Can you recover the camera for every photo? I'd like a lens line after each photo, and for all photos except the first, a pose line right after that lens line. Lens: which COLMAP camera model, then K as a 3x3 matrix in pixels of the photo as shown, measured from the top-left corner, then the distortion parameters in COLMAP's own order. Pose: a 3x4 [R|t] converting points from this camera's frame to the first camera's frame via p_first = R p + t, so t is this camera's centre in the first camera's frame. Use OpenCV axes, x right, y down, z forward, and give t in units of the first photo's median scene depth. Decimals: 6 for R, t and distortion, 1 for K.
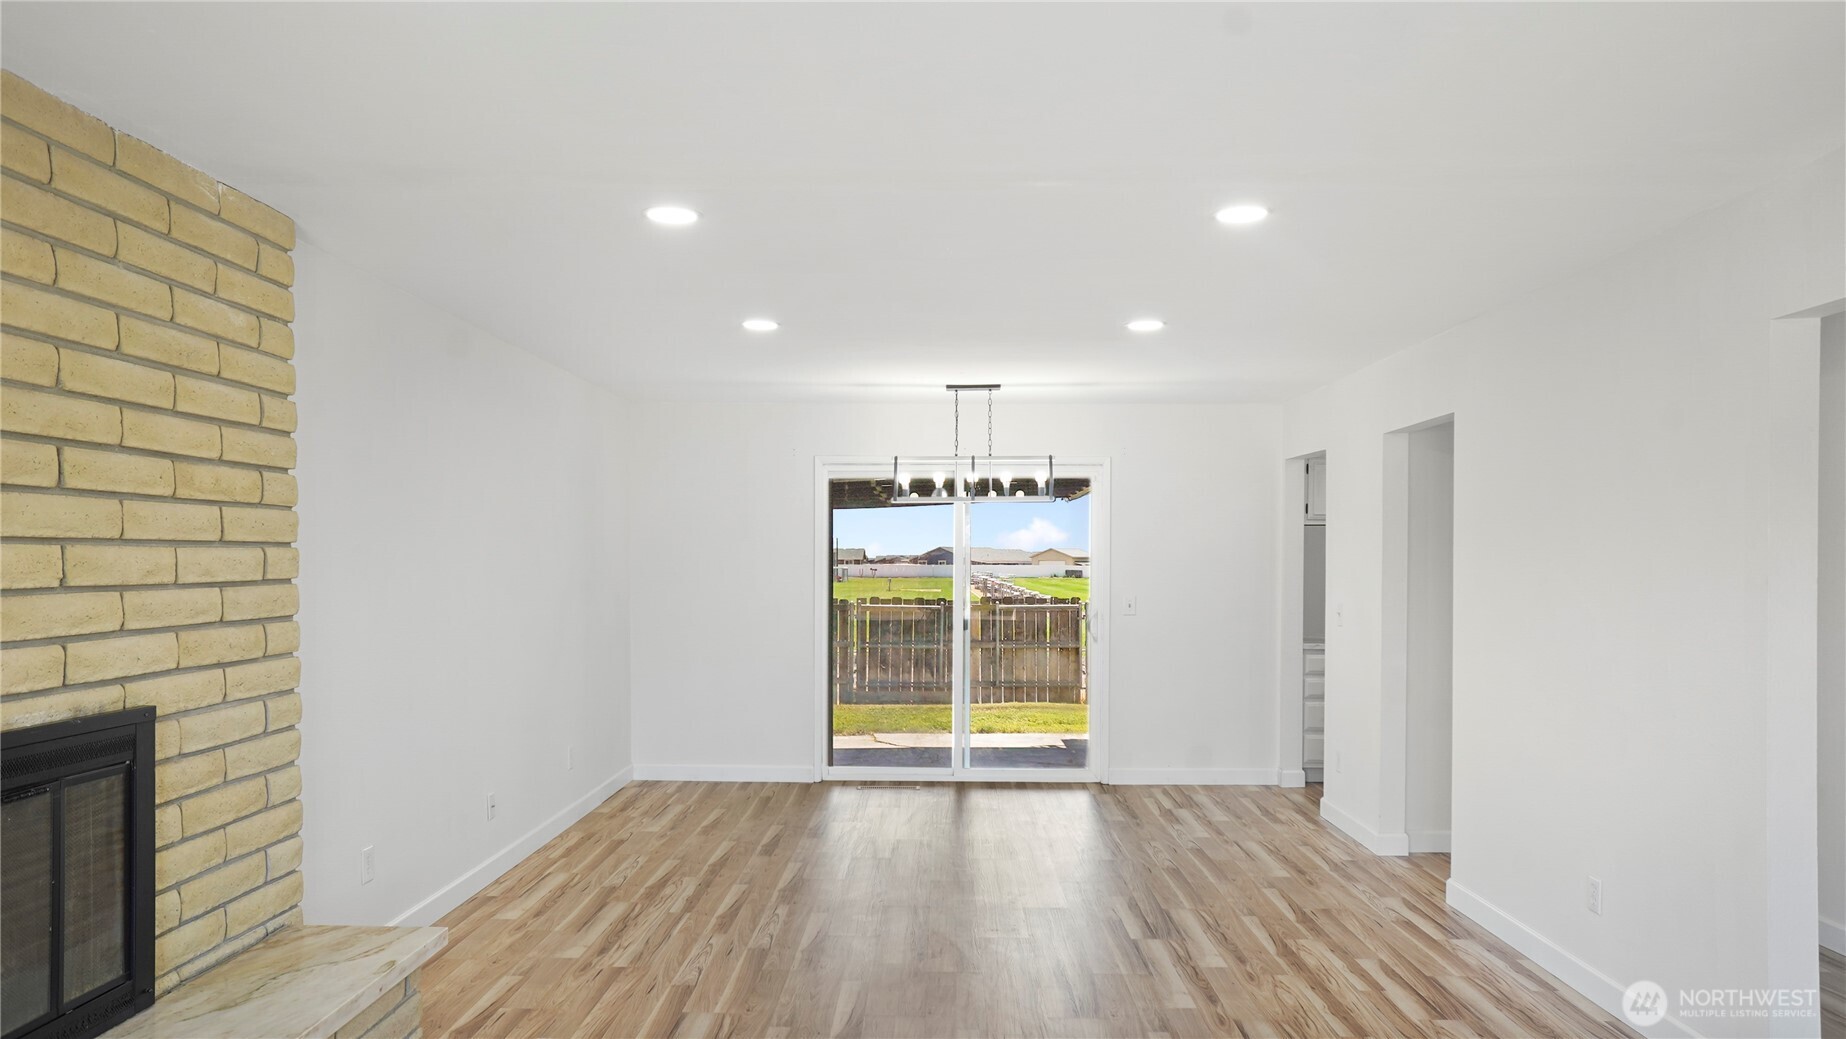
lens RADIAL K [[1299.5, 0, 929.7], [0, 1299.5, 592.1], [0, 0, 1]] dist [-0.056019, 0.096749]
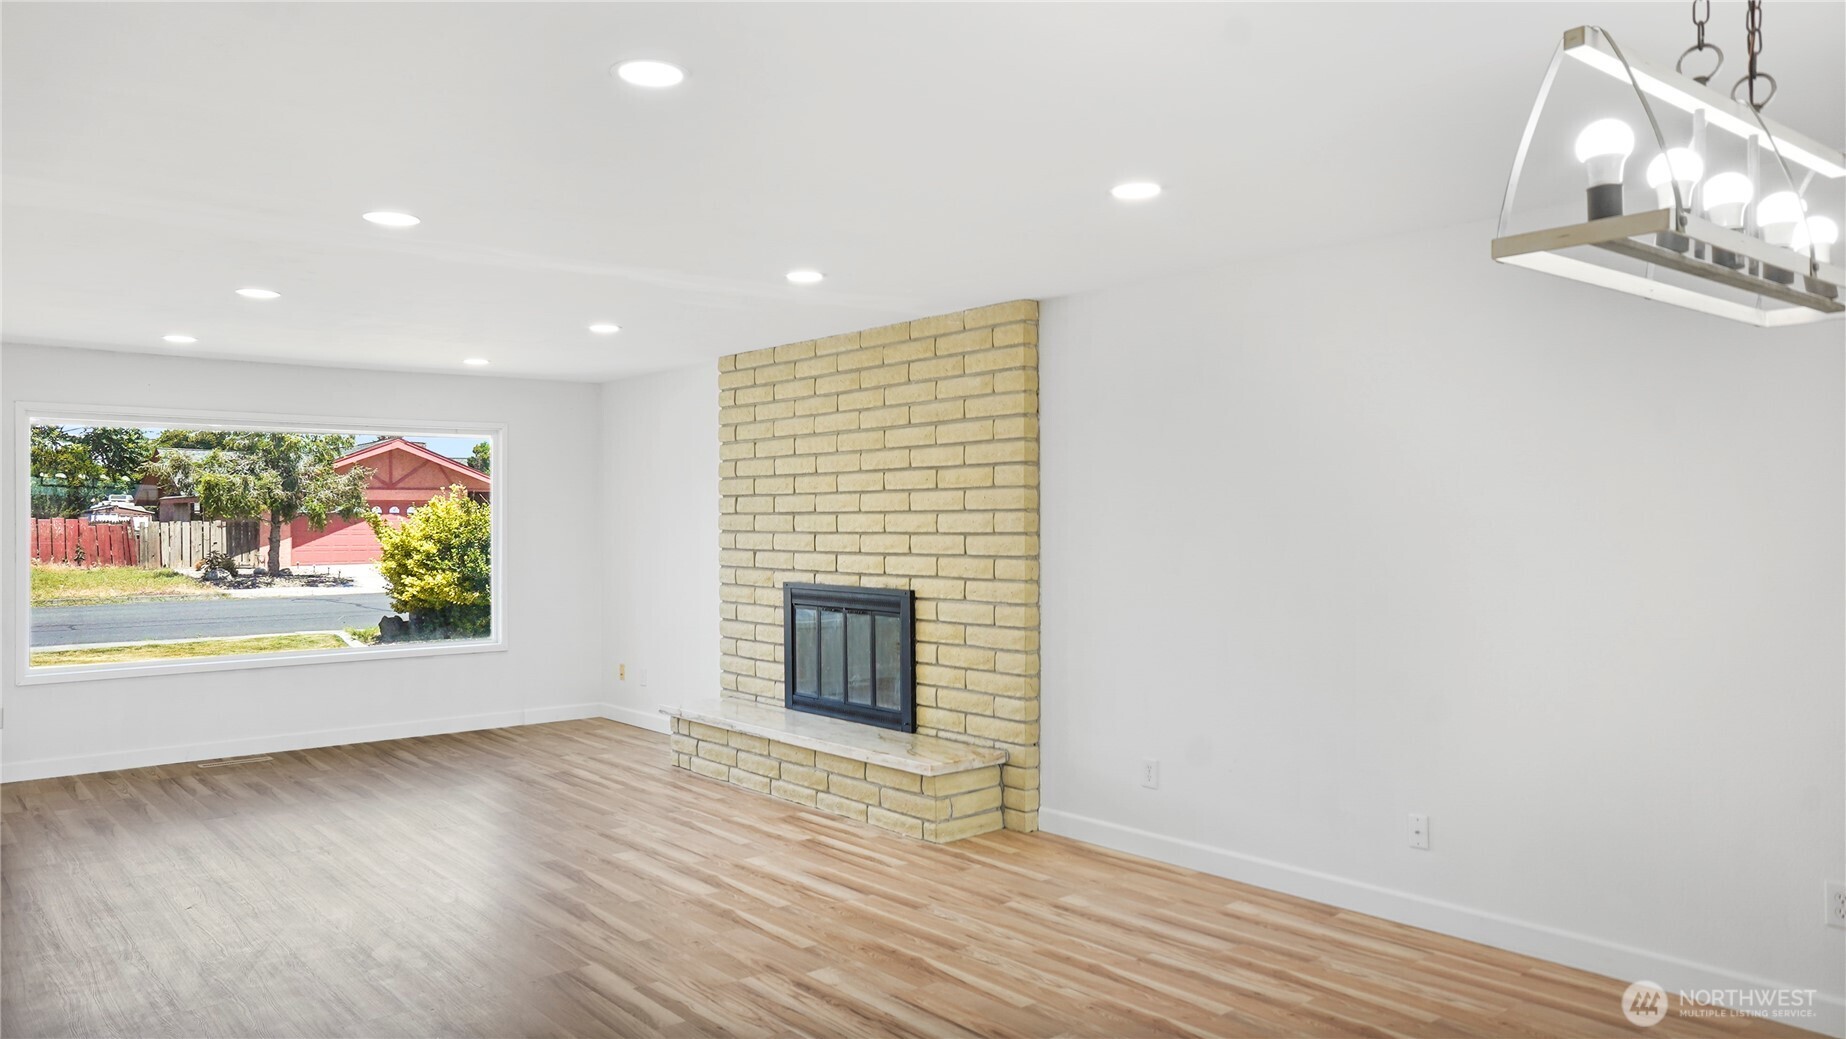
lens RADIAL K [[1304.0, 0, 923.3], [0, 1304.0, 506.1], [0, 0, 1]] dist [-0.059254, 0.092482]
pose [[-0.757490, -0.003534, -0.652837, 0.374921], [-0.013601, 0.999854, 0.010368, -0.034569], [0.652705, 0.016733, -0.757428, 1.288308]]
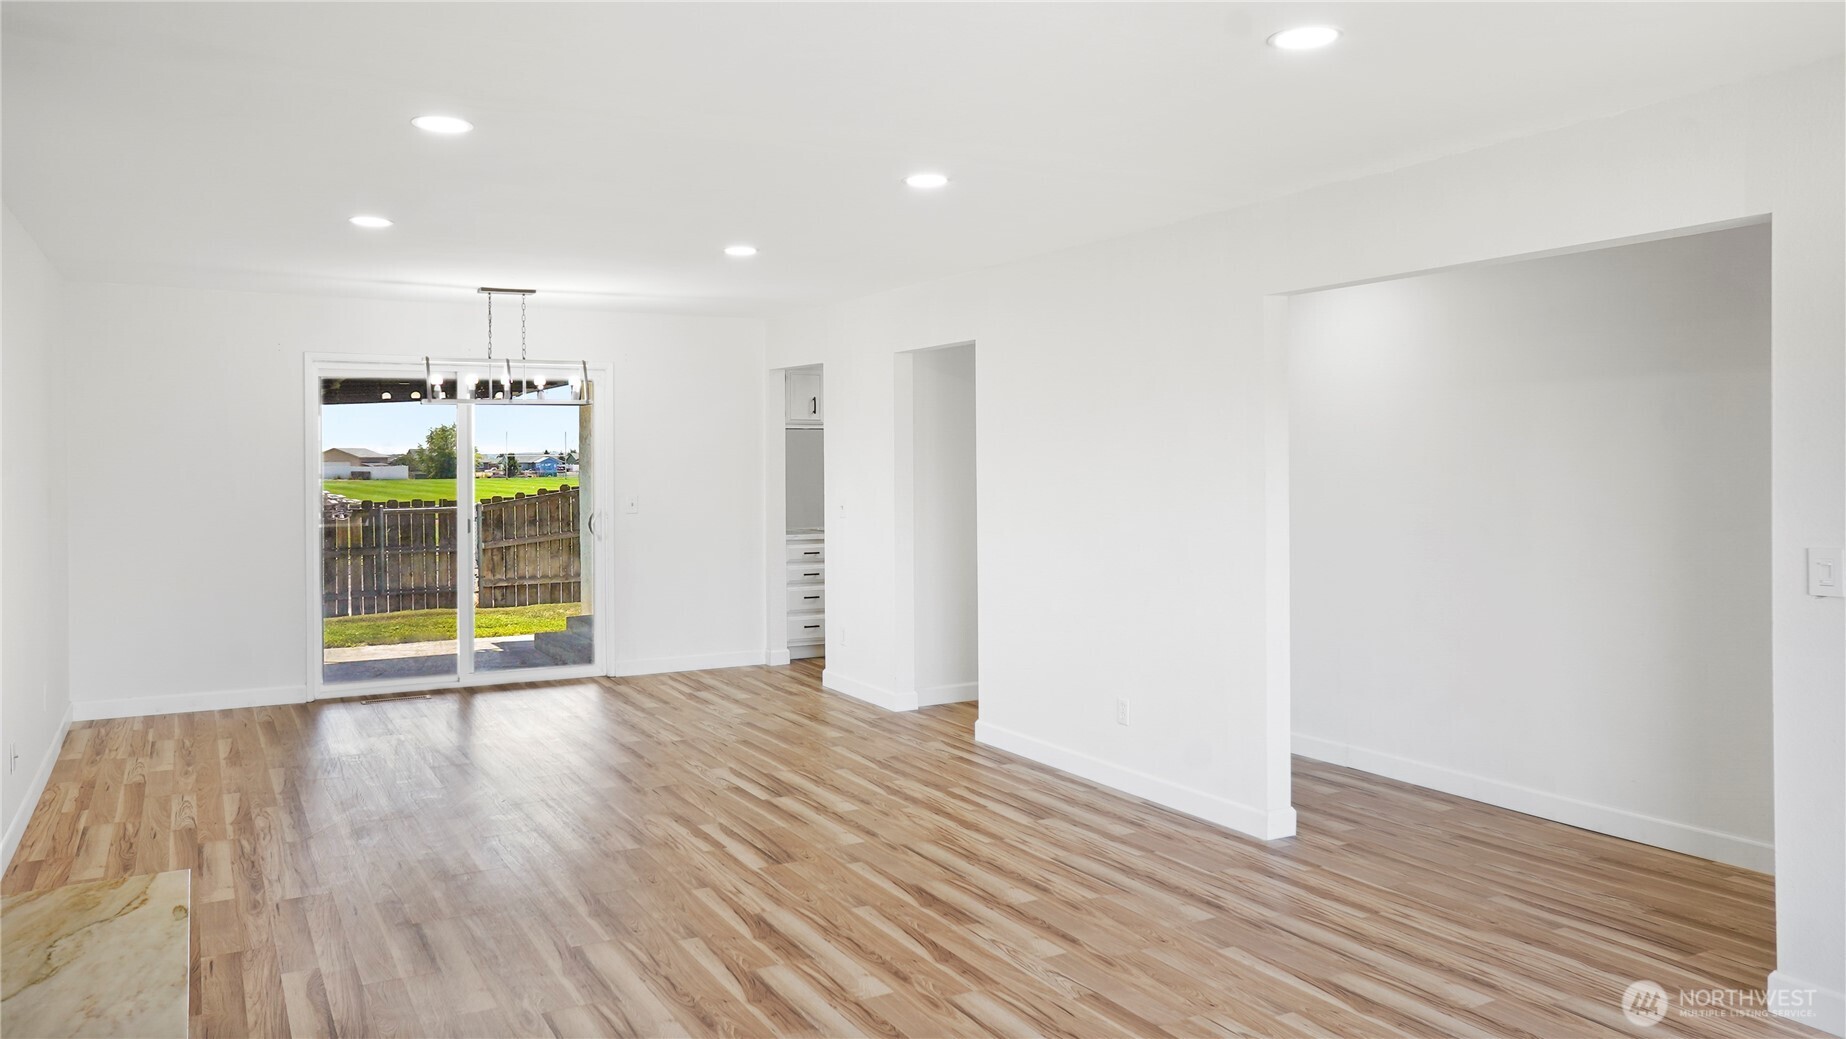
lens RADIAL K [[1304.0, 0, 923.3], [0, 1304.0, 506.1], [0, 0, 1]] dist [-0.059254, 0.092482]
pose [[0.861528, -0.023750, 0.507154, -0.231945], [0.017828, 0.999704, 0.016532, -0.002383], [-0.507397, -0.005201, 0.861697, -0.033313]]
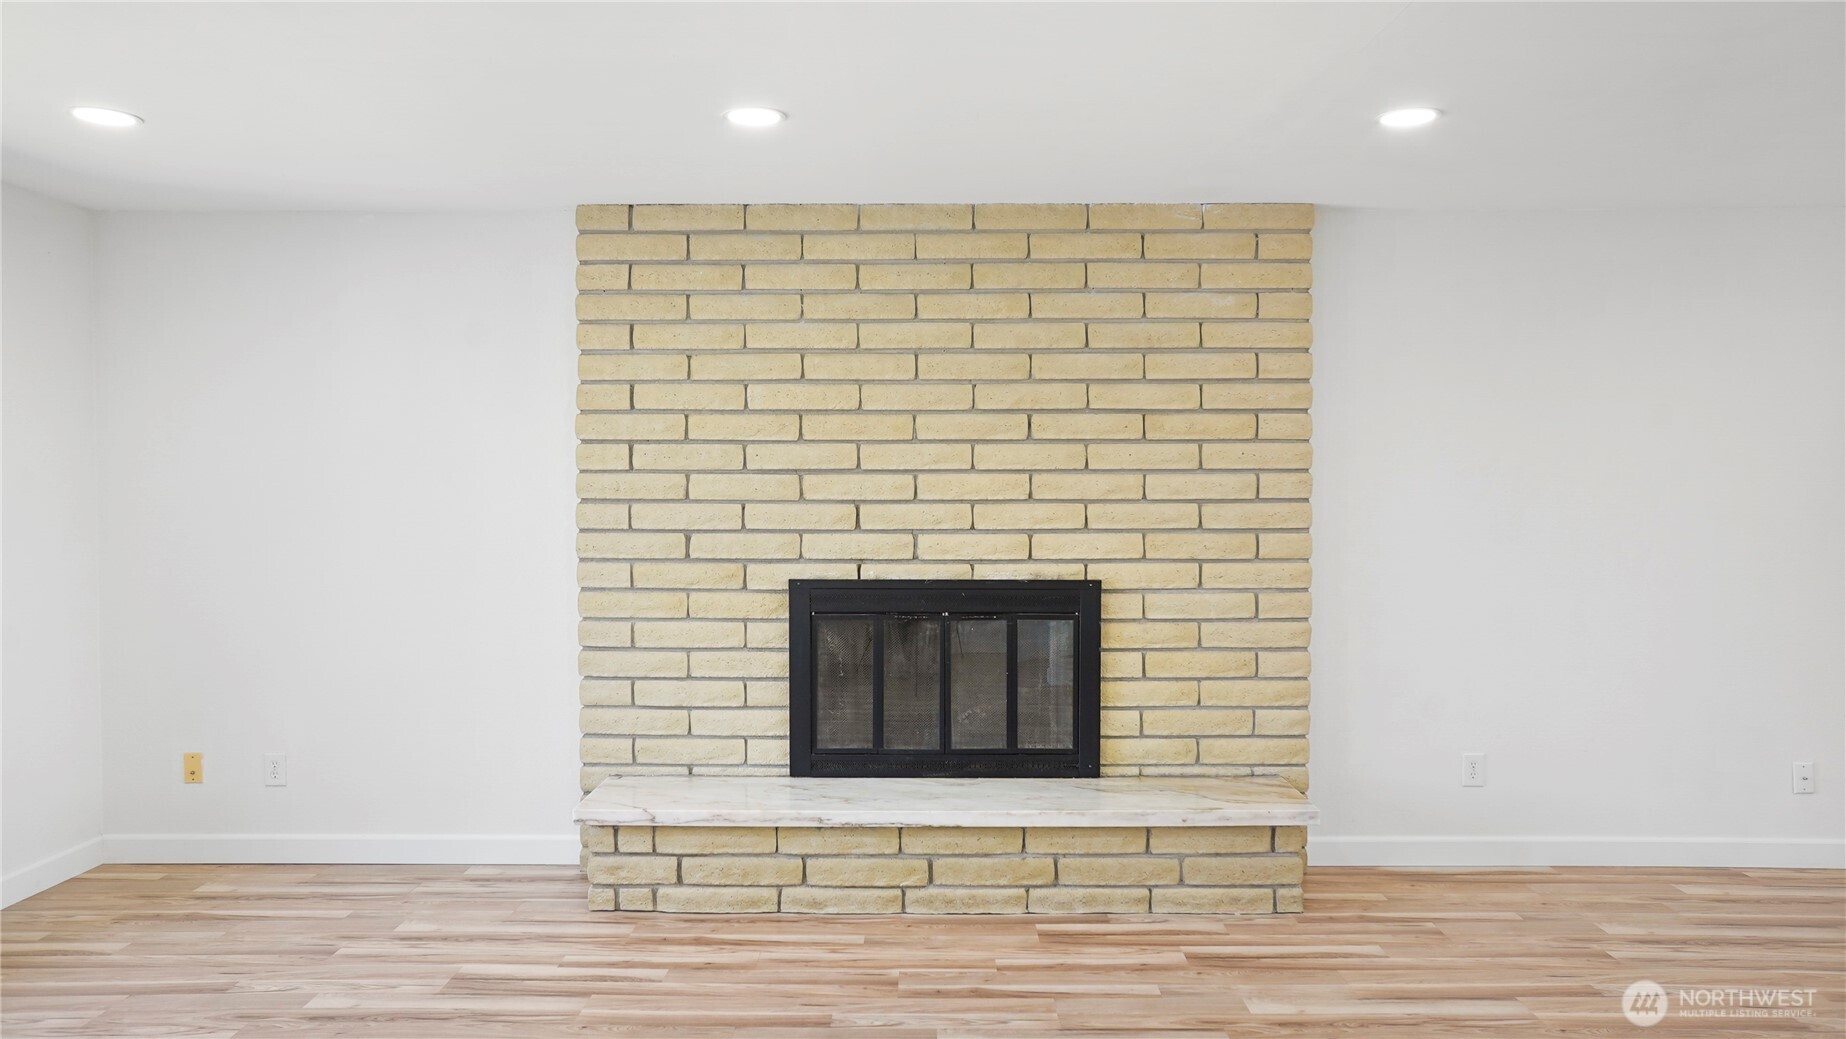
lens RADIAL K [[1304.0, 0, 923.3], [0, 1304.0, 506.1], [0, 0, 1]] dist [-0.059254, 0.092482]
pose [[0.017468, 0.024477, -0.999548, 0.447992], [-0.026684, 0.999356, 0.024006, -0.014245], [0.999491, 0.026252, 0.018109, 0.377424]]
